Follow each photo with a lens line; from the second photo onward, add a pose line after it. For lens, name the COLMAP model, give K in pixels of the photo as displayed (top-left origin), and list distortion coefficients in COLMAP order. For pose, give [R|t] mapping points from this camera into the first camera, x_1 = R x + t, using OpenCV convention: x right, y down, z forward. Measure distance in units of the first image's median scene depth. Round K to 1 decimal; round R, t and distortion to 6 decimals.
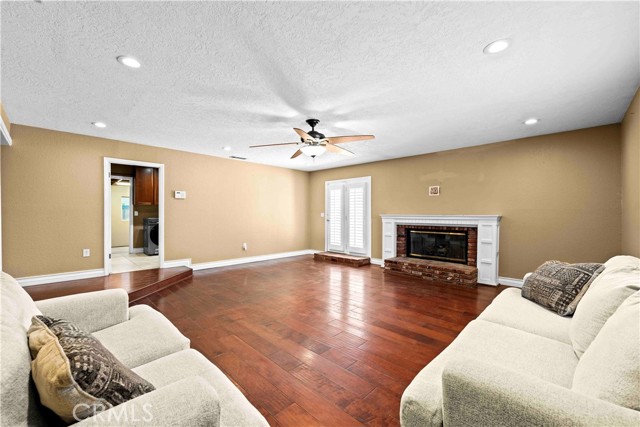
lens RADIAL K [[260.6, 0, 317.7], [0, 260.6, 214.6], [0, 0, 1]] dist [-0.001525, -0.000239]
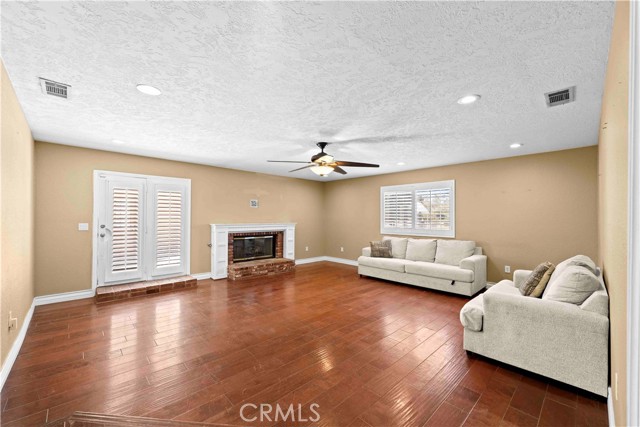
lens RADIAL K [[260.6, 0, 317.7], [0, 260.6, 214.6], [0, 0, 1]] dist [-0.001525, -0.000239]
pose [[0.031102, 0.007172, 0.999490, -0.793305], [0.000633, 0.999974, -0.007195, -0.031424], [-0.999516, 0.000857, 0.031097, 0.688659]]
